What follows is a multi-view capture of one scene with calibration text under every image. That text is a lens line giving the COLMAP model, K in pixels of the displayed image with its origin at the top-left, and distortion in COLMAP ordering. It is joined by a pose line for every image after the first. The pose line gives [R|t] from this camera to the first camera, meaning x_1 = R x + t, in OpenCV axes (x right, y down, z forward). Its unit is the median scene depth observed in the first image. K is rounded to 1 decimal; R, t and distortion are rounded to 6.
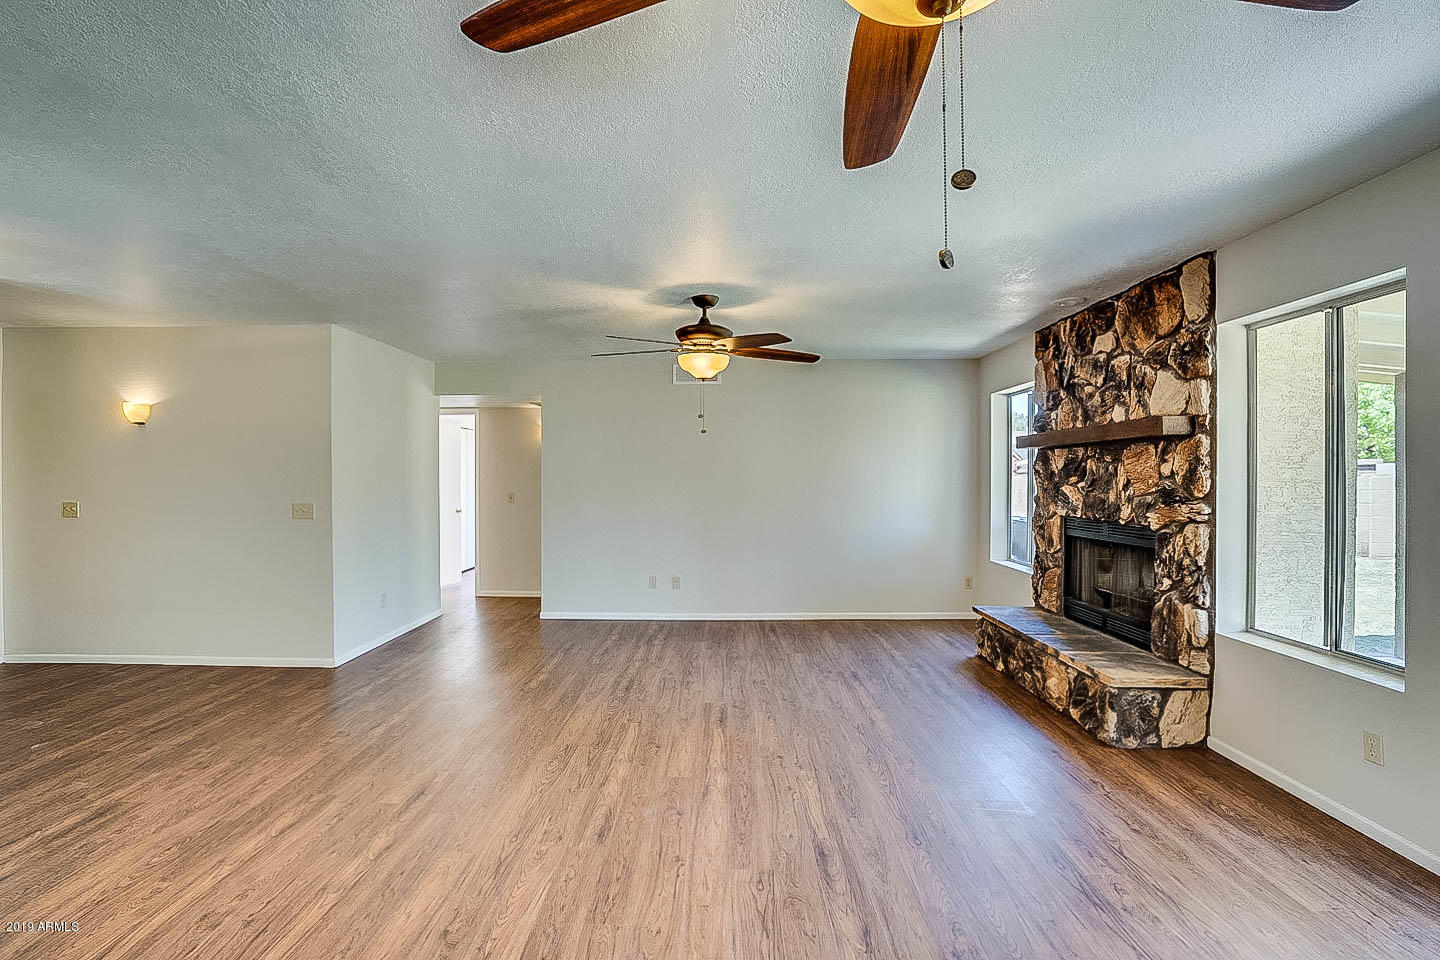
lens RADIAL K [[659.9, 0, 720.6], [0, 659.9, 479.1], [0, 0, 1]] dist [-0.000908, -0.000060]
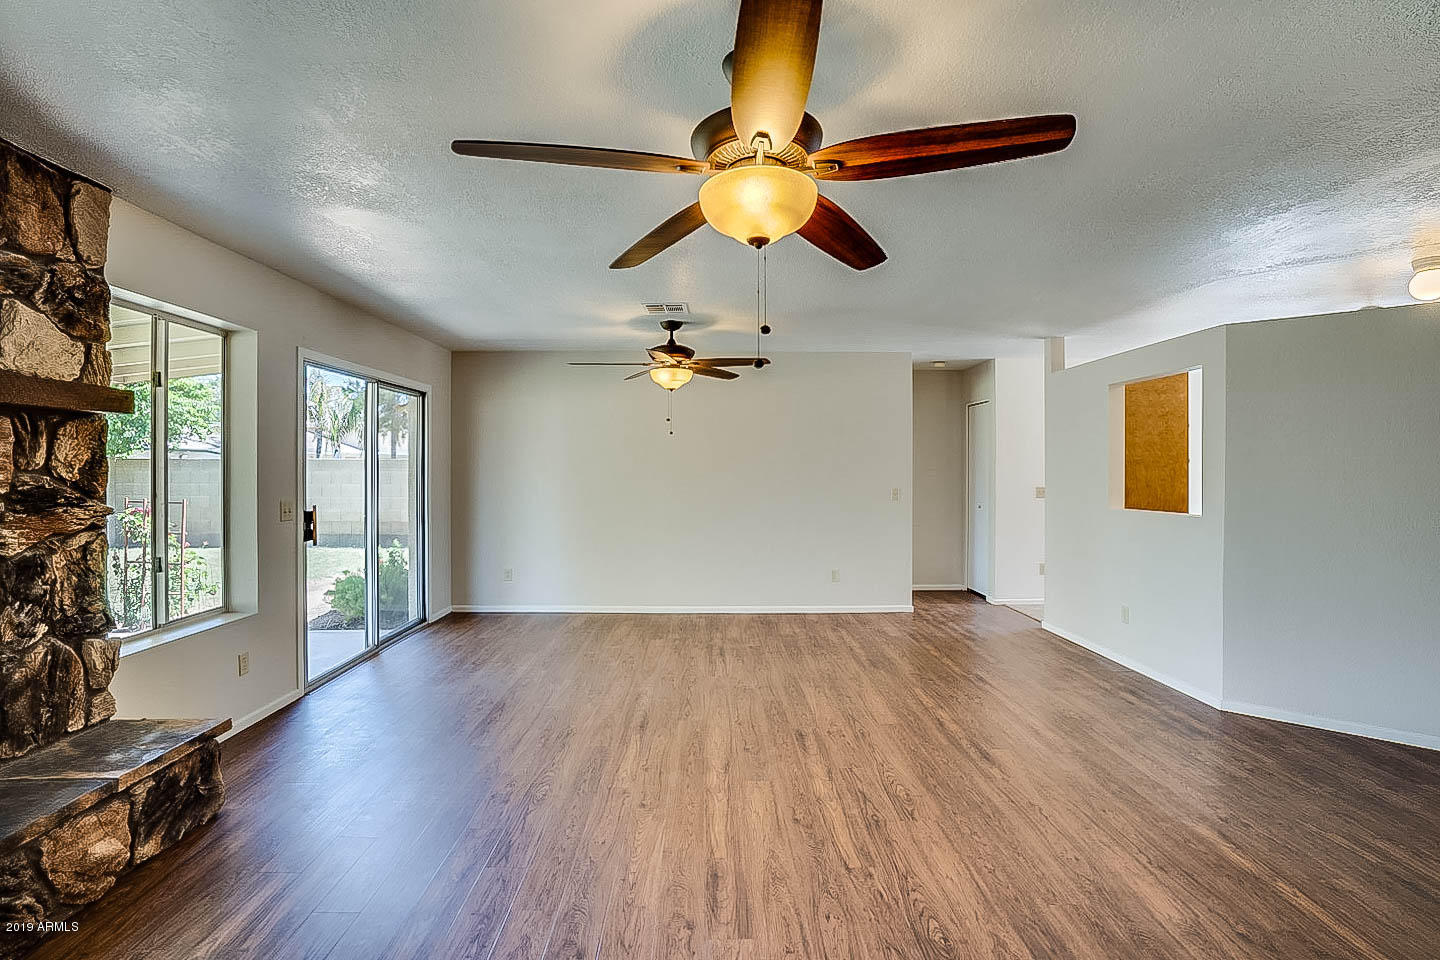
lens RADIAL K [[659.9, 0, 721.3], [0, 659.9, 475.0], [0, 0, 1]] dist [-0.000908, -0.000060]
pose [[-0.999621, 0.002250, -0.027428, 0.012922], [0.001952, 0.999939, 0.010894, -0.004627], [0.027450, 0.010837, -0.999564, 1.849828]]
